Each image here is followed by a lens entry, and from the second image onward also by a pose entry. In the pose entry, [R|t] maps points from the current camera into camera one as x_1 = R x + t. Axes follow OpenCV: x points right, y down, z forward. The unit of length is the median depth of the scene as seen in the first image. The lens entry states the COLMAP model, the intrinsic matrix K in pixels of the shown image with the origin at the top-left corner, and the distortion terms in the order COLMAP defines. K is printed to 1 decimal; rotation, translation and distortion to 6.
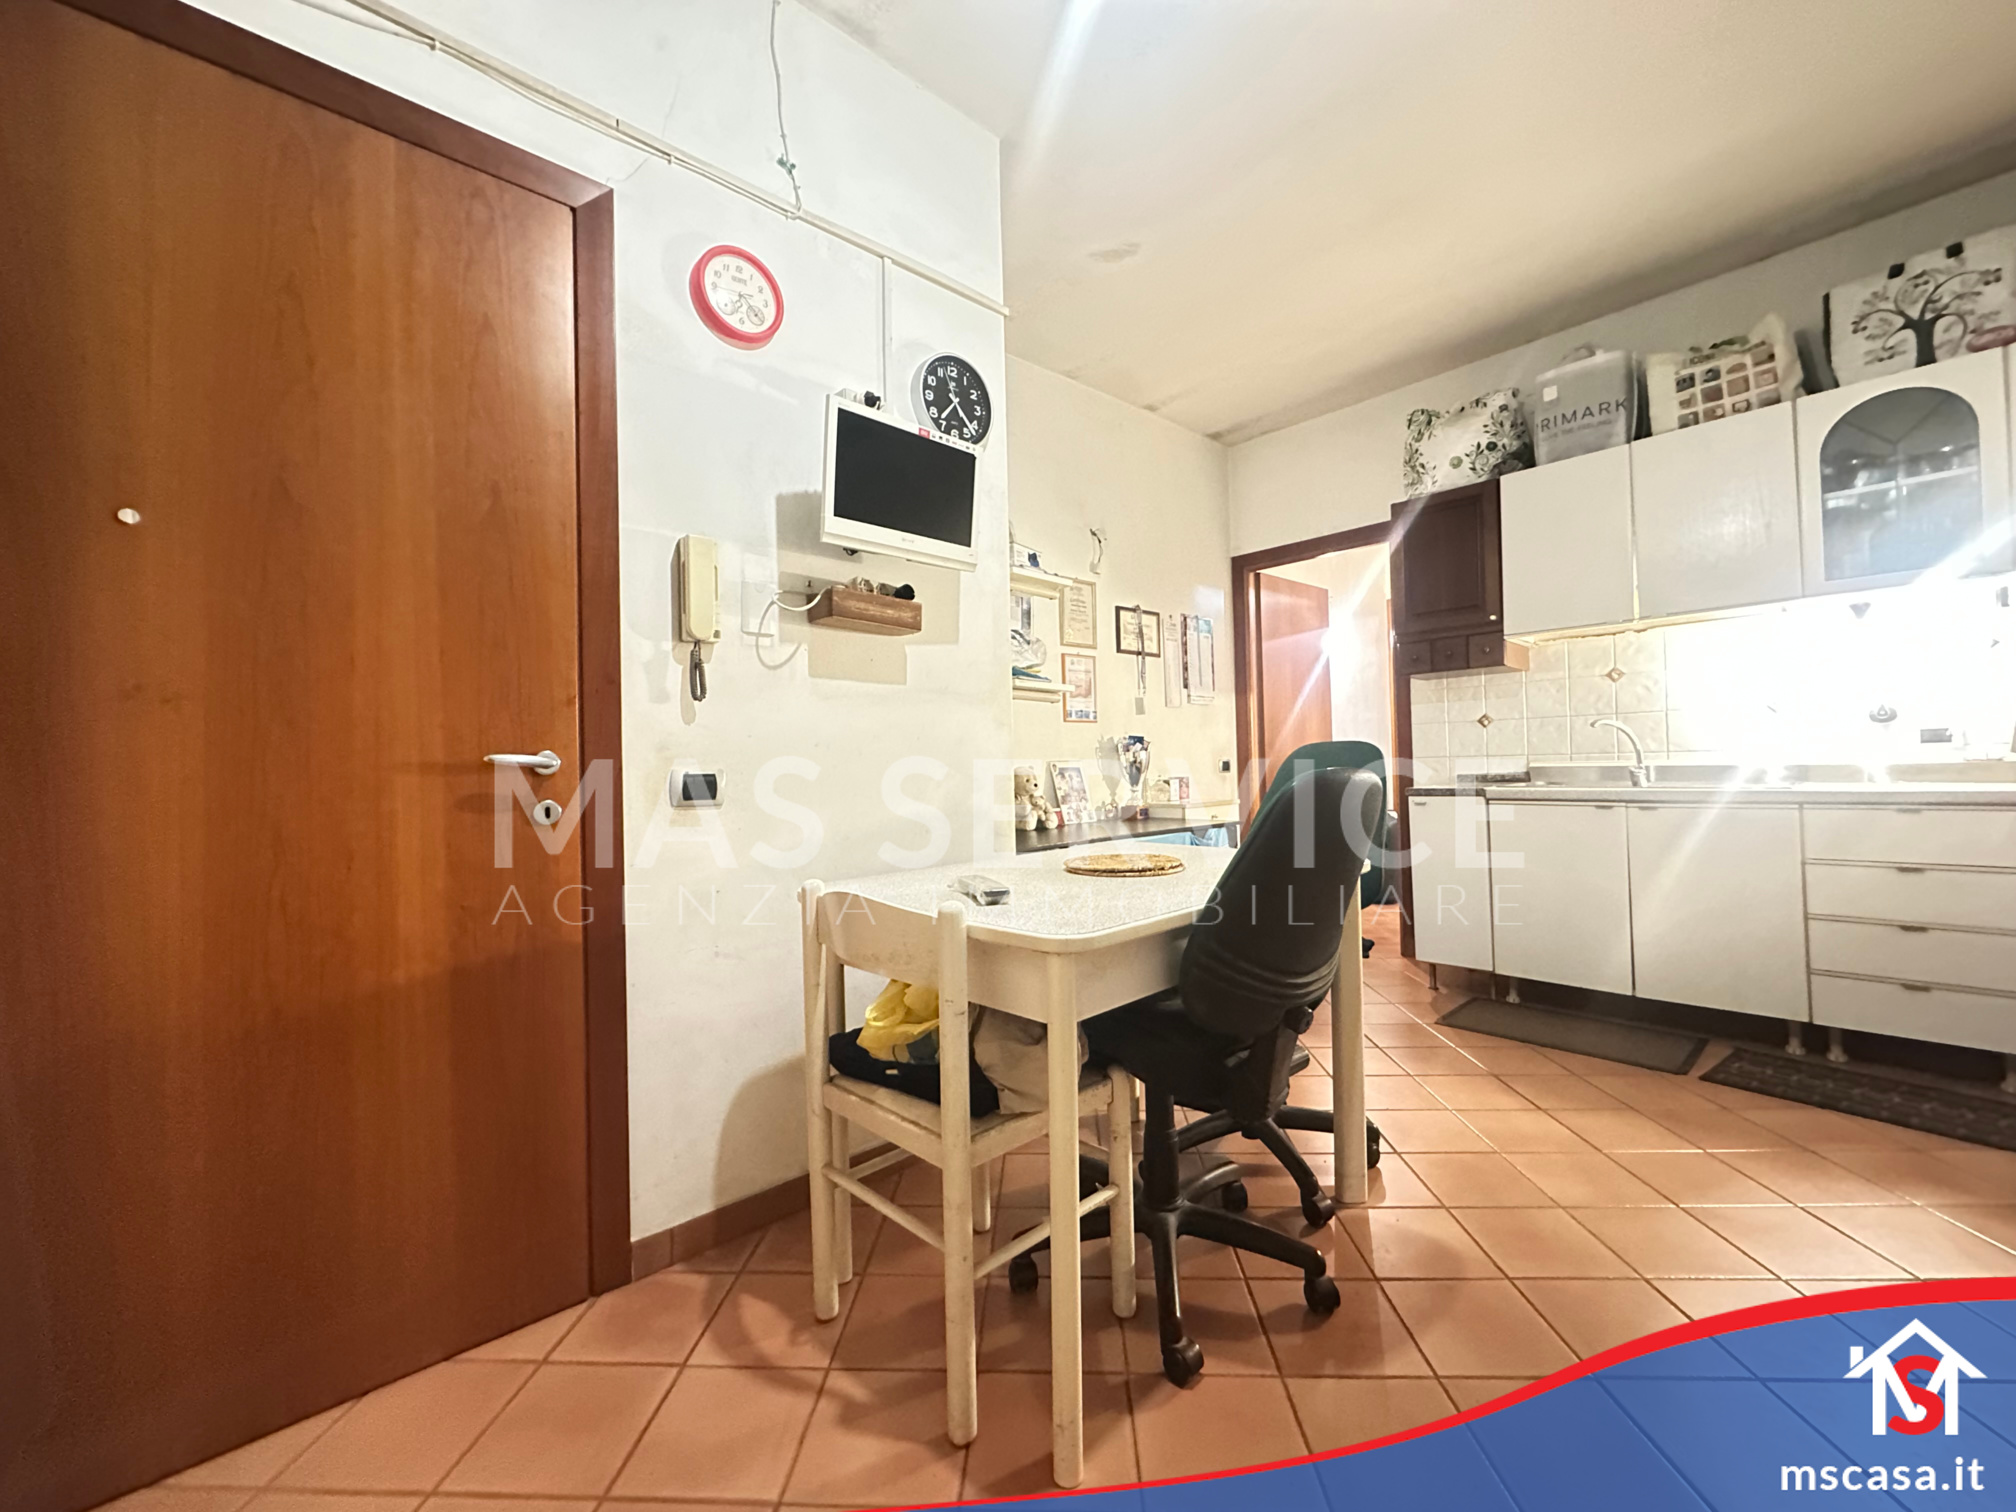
lens RADIAL K [[806.3, 0, 1007.4], [0, 806.3, 752.1], [0, 0, 1]] dist [-0.004919, 0.000350]
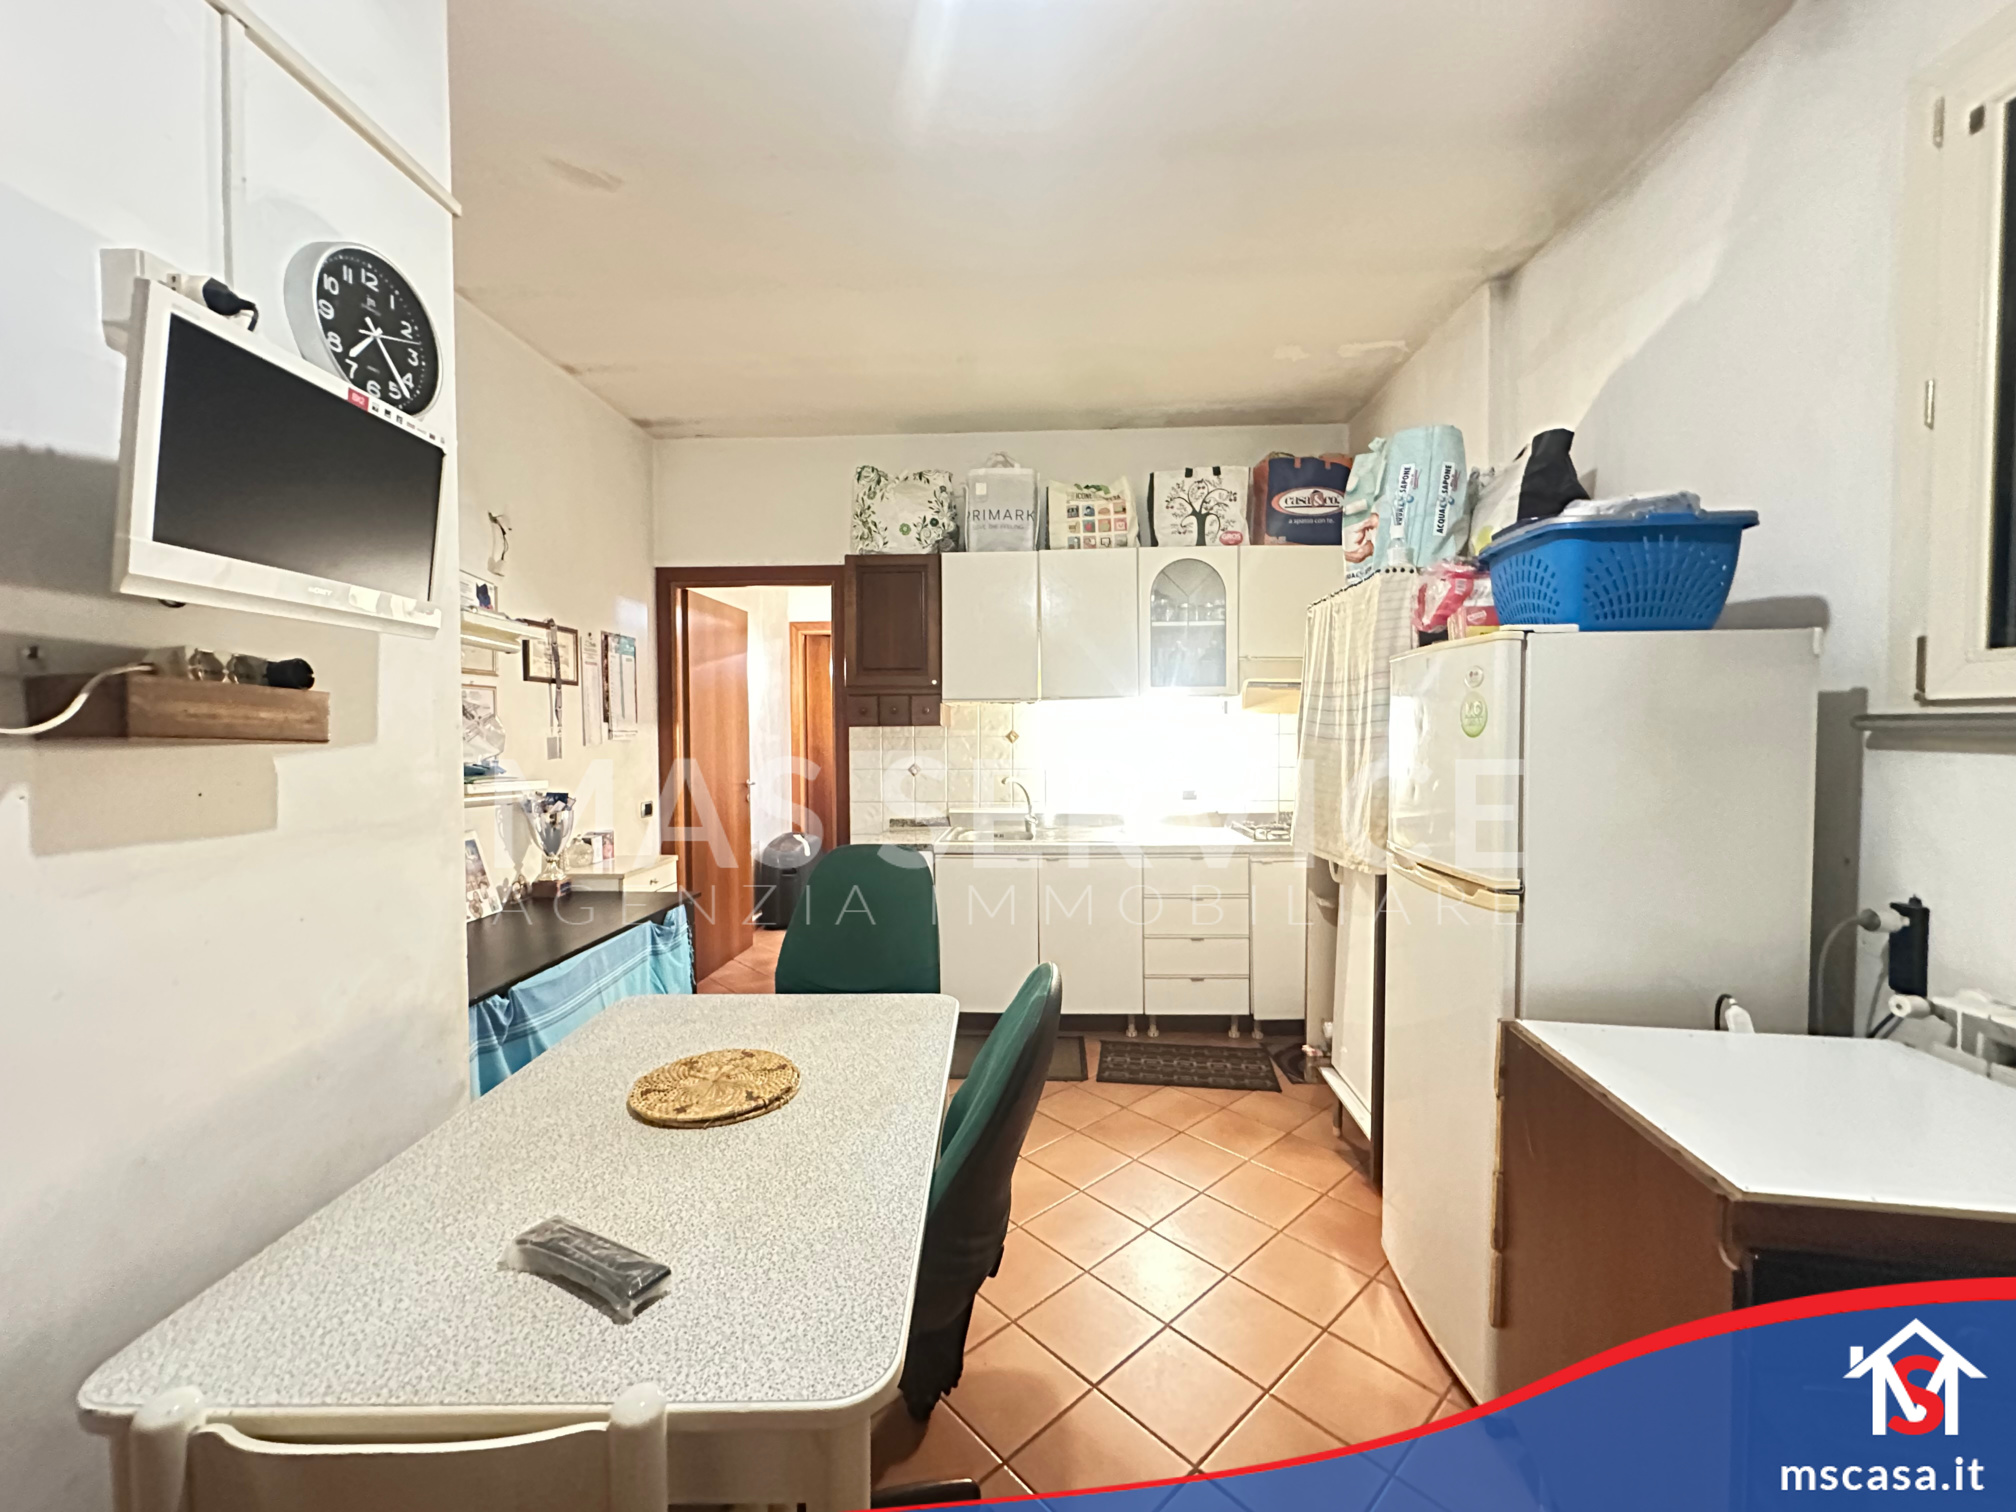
lens RADIAL K [[806.3, 0, 1011.1], [0, 806.3, 753.8], [0, 0, 1]] dist [-0.004919, 0.000350]
pose [[0.700618, 0.000027, 0.713537, -0.116817], [-0.023608, 0.999453, 0.023143, -0.112654], [-0.713146, -0.033060, 0.700235, 0.182015]]
